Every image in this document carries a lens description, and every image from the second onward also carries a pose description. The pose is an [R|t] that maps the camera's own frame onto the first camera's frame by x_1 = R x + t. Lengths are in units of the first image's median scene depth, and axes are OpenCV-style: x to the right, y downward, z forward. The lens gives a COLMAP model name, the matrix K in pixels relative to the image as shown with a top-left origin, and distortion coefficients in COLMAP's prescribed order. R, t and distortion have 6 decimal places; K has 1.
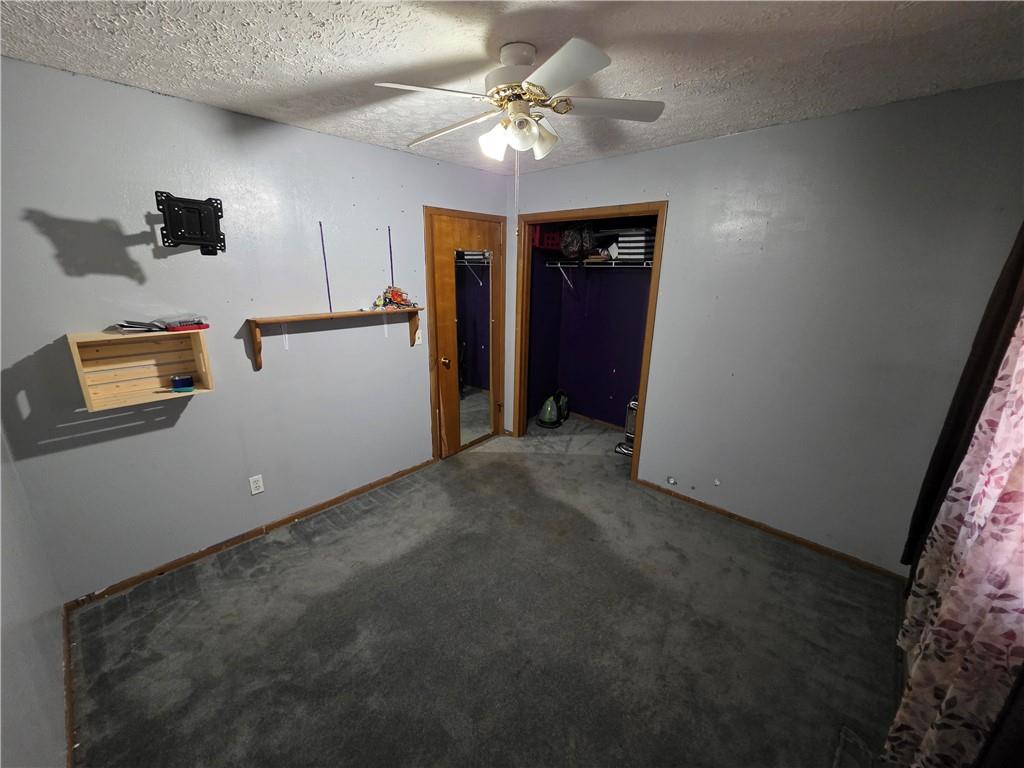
lens RADIAL K [[409.7, 0, 514.9], [0, 409.7, 383.7], [0, 0, 1]] dist [0.000657, -0.000136]
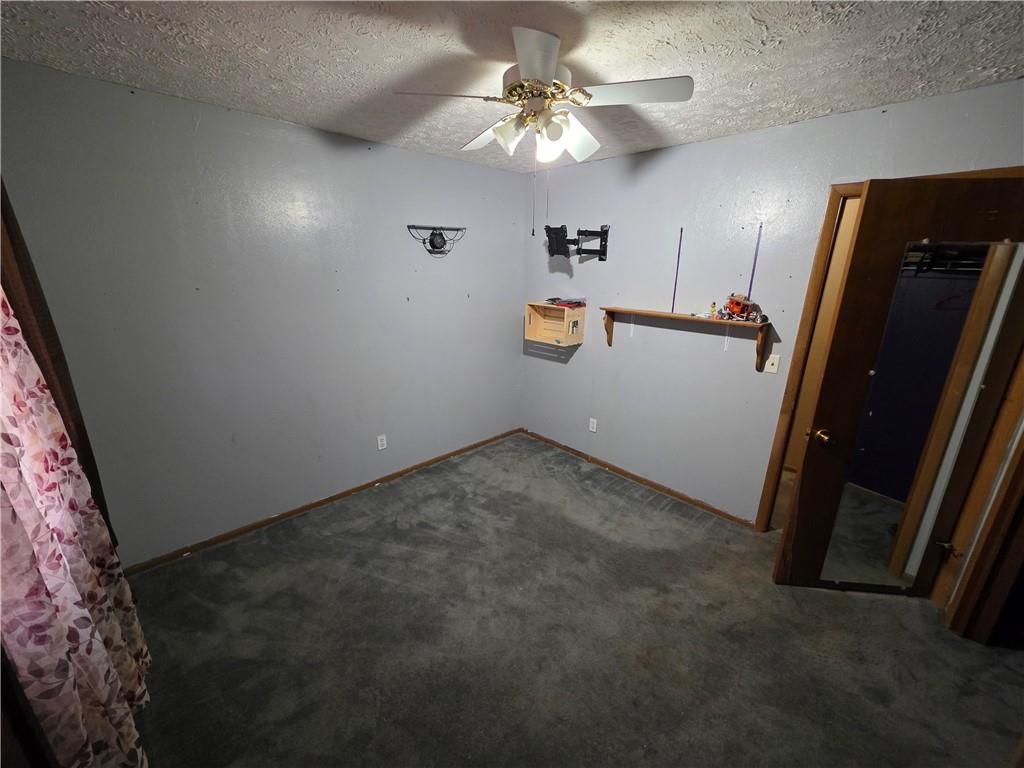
lens RADIAL K [[409.7, 0, 514.9], [0, 409.7, 383.7], [0, 0, 1]] dist [0.000657, -0.000136]
pose [[-0.056655, 0.274900, -0.959802, 0.659823], [-0.289722, 0.915452, 0.279299, -0.188553], [0.955432, 0.293900, 0.027779, 0.648720]]
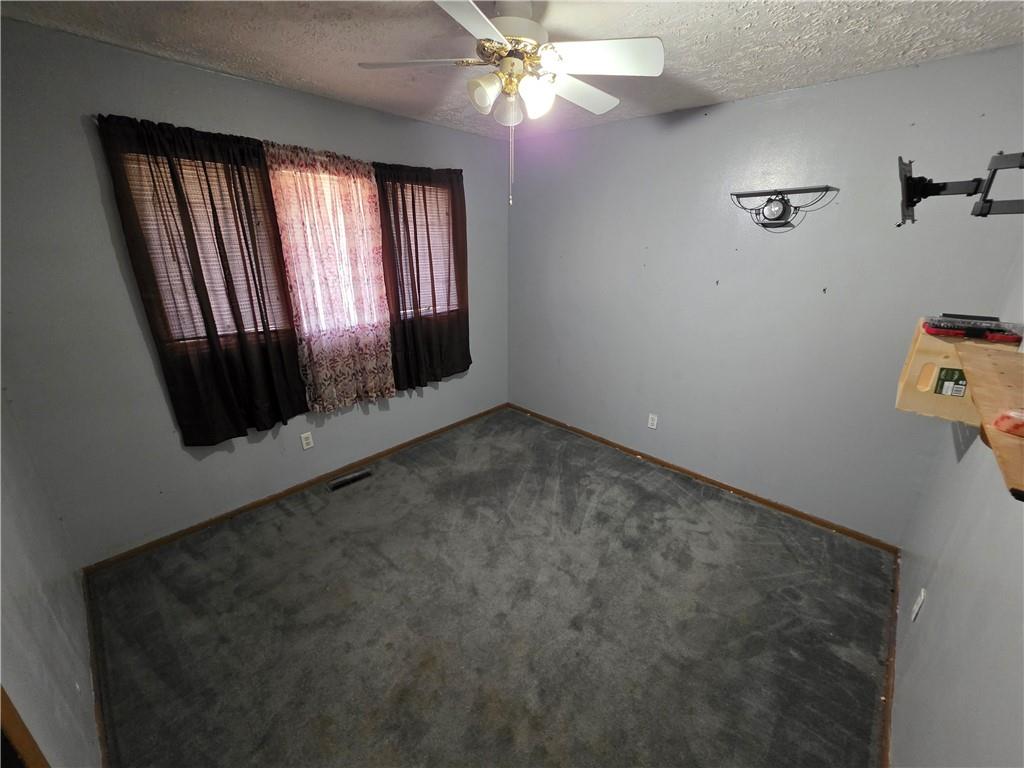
lens RADIAL K [[409.7, 0, 514.9], [0, 409.7, 383.7], [0, 0, 1]] dist [0.000657, -0.000136]
pose [[-0.999865, -0.015336, -0.005836, -0.009152], [-0.015868, 0.813134, 0.581860, -0.369118], [-0.004177, 0.581874, -0.813268, 1.278515]]
